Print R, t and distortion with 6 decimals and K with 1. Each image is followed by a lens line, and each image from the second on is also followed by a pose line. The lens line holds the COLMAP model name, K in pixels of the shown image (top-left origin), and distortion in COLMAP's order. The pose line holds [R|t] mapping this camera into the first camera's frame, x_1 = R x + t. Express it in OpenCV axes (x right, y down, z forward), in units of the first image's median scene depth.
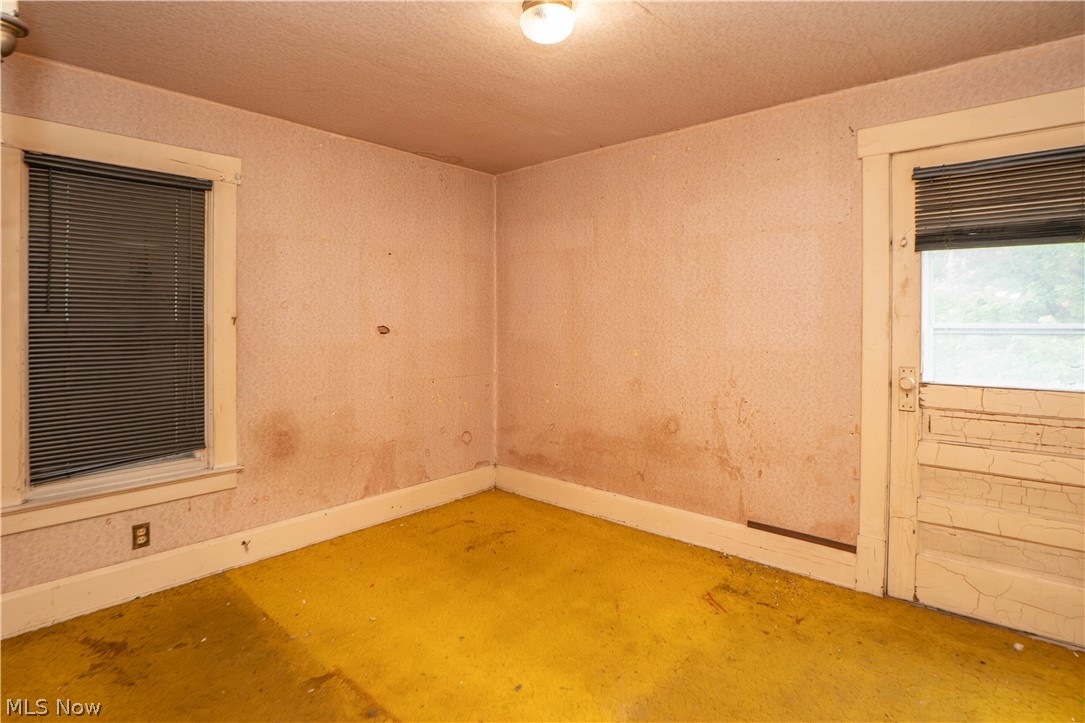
lens RADIAL K [[555.3, 0, 522.7], [0, 555.3, 315.8], [0, 0, 1]] dist [-0.035605, 0.005986]
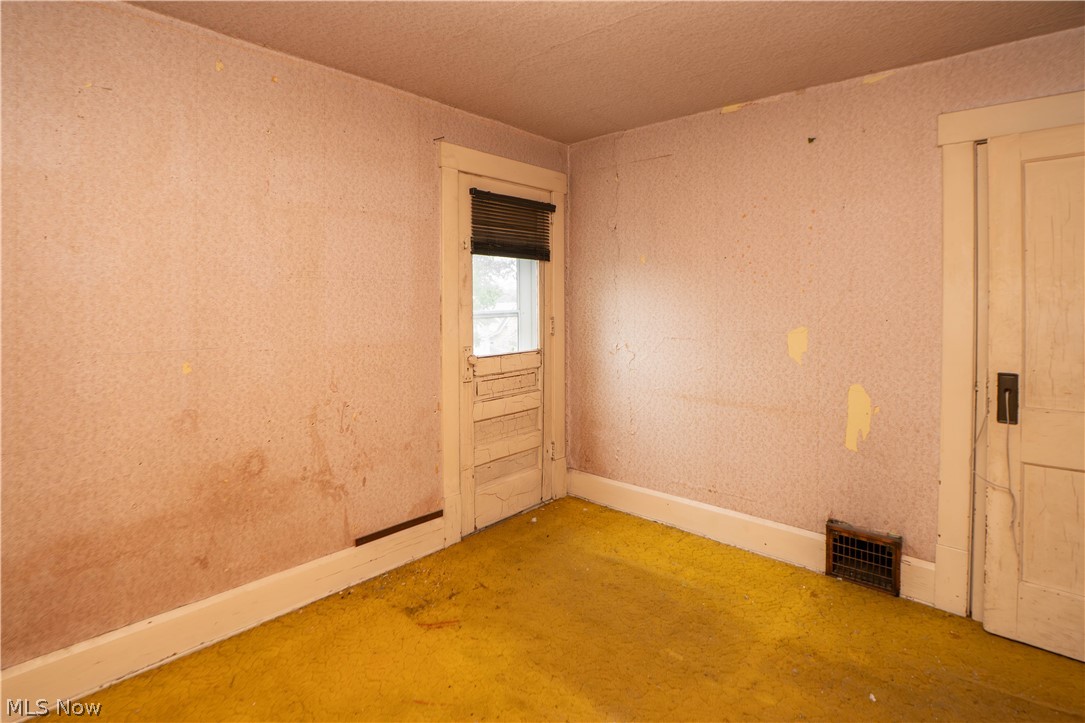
lens RADIAL K [[555.3, 0, 524.7], [0, 555.3, 311.0], [0, 0, 1]] dist [-0.035605, 0.005986]
pose [[0.005538, -0.012899, 0.999901, -0.479693], [0.008706, 0.999880, 0.012850, -0.001779], [-0.999947, 0.008634, 0.005649, 0.747319]]
